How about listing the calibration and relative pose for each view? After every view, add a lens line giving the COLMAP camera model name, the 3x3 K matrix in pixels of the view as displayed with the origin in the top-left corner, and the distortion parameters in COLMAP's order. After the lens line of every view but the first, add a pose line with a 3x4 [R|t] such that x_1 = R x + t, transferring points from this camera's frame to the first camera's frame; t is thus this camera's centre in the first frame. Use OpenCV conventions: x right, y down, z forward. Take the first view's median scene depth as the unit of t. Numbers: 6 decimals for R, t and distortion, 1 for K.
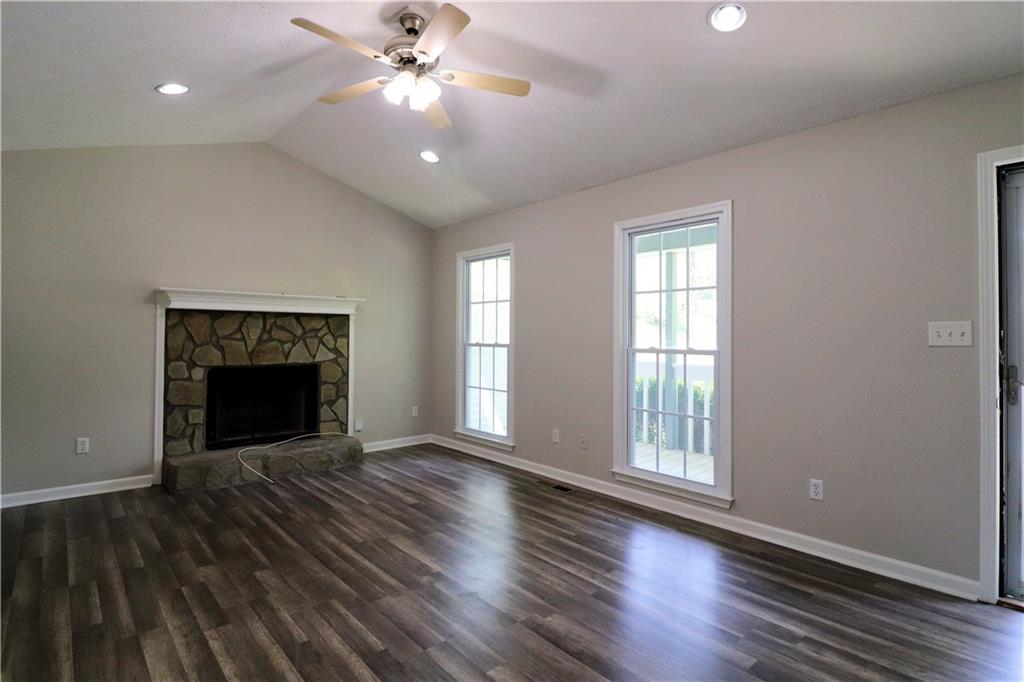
lens RADIAL K [[507.8, 0, 523.3], [0, 507.8, 329.3], [0, 0, 1]] dist [-0.001987, -0.012133]
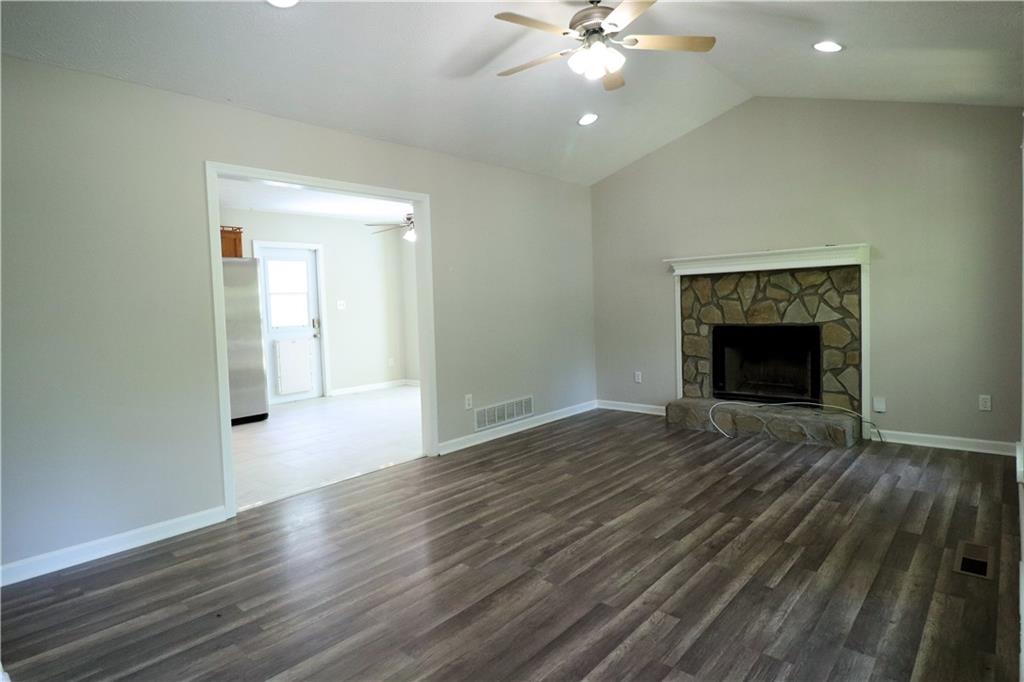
lens RADIAL K [[575.0, 0, 532.6], [0, 575.0, 329.6], [0, 0, 1]] dist [0.025018, -0.001183]
pose [[0.120699, 0.036326, -0.992024, 0.613855], [0.046350, 0.998034, 0.042186, 0.013426], [0.991606, -0.051072, 0.118778, 0.461172]]
